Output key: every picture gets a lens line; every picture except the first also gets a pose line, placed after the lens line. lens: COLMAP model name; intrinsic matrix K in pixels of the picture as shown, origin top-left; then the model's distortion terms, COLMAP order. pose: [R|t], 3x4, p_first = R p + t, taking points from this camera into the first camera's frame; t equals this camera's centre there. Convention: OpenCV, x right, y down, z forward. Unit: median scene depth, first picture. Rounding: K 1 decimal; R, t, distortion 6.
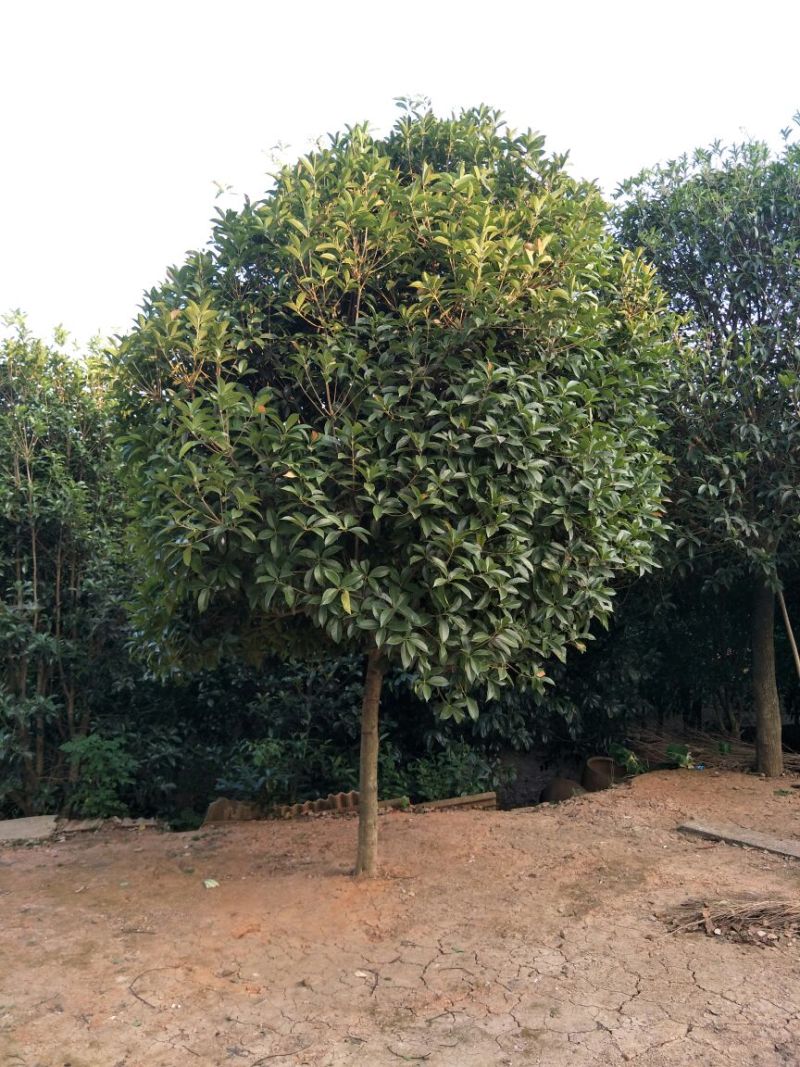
lens RADIAL K [[923.2, 0, 383.4], [0, 923.2, 547.3], [0, 0, 1]] dist [0.050583, -0.149344]
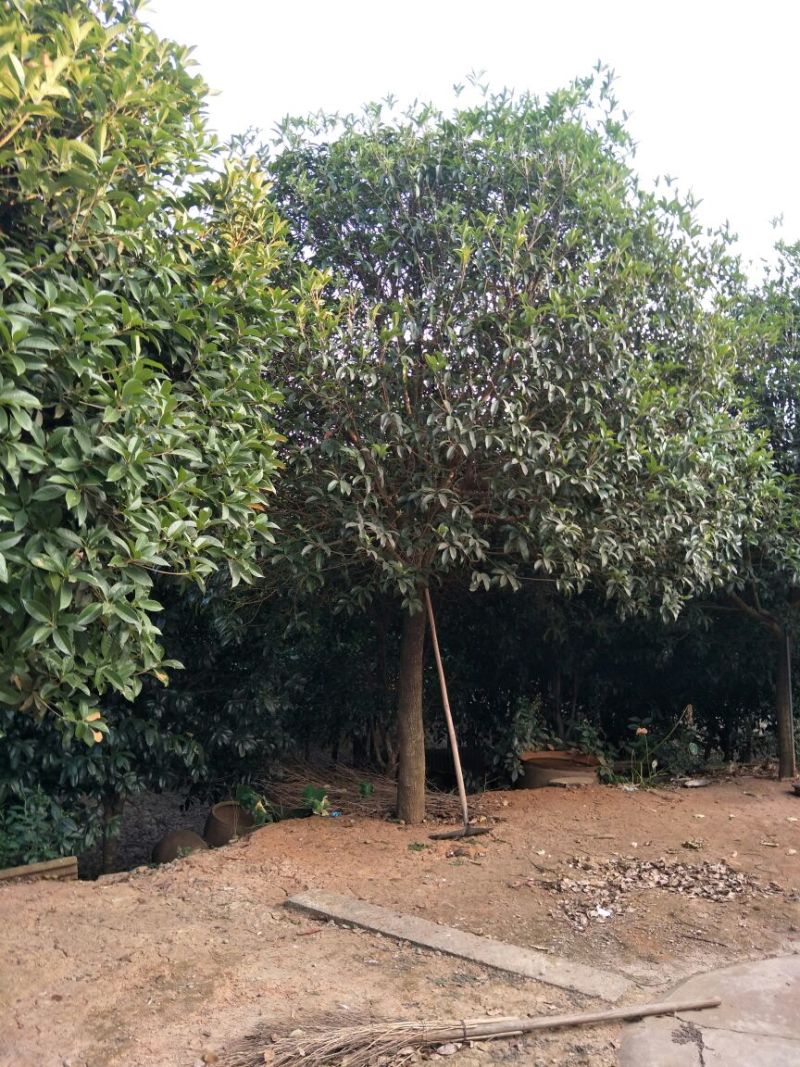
lens RADIAL K [[923.2, 0, 383.4], [0, 923.2, 547.3], [0, 0, 1]] dist [0.050583, -0.149344]
pose [[0.952286, 0.059006, 0.299448, 0.143520], [-0.054654, 0.998243, -0.022897, 0.007461], [-0.300273, 0.005438, 0.953838, 0.207498]]
